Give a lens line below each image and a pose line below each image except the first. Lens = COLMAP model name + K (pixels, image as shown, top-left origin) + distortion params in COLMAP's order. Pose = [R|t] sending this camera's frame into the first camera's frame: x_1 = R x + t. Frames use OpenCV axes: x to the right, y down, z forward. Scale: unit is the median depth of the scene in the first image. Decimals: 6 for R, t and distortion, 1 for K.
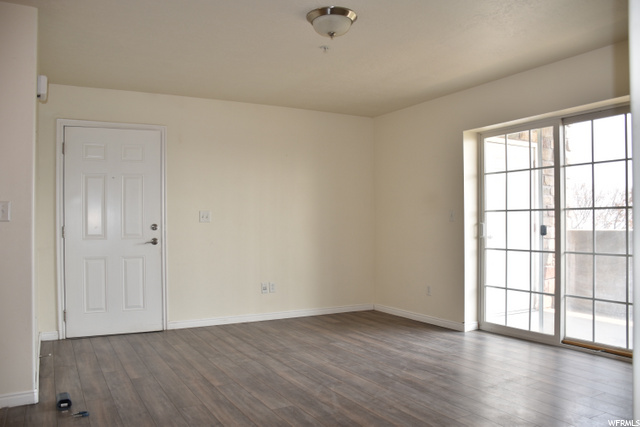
lens RADIAL K [[491.7, 0, 311.4], [0, 491.7, 223.9], [0, 0, 1]] dist [-0.158548, 0.096188]
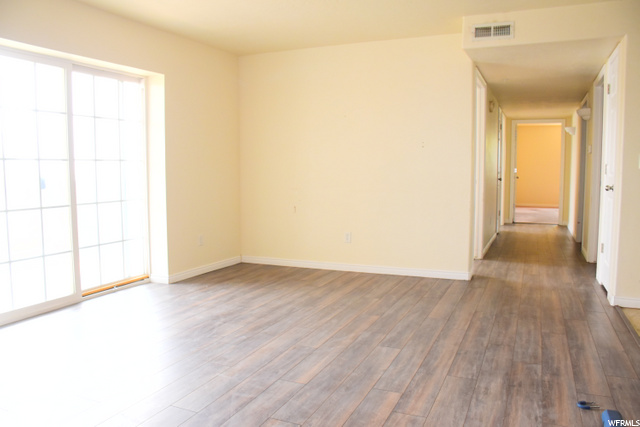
lens RADIAL K [[491.7, 0, 311.4], [0, 491.7, 223.9], [0, 0, 1]] dist [-0.158548, 0.096188]
pose [[-0.589288, -0.081049, 0.803848, -0.717857], [0.009760, 0.994169, 0.107393, -0.001480], [-0.807864, 0.071132, -0.585061, 1.585217]]
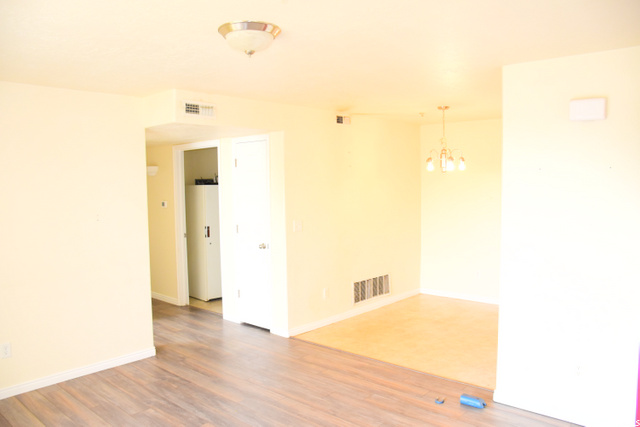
lens RADIAL K [[491.7, 0, 311.4], [0, 491.7, 223.9], [0, 0, 1]] dist [-0.158548, 0.096188]
pose [[-0.945178, 0.039589, -0.324148, 0.219174], [0.013589, 0.996533, 0.082085, -0.167686], [0.326274, 0.073179, -0.942438, 1.802777]]
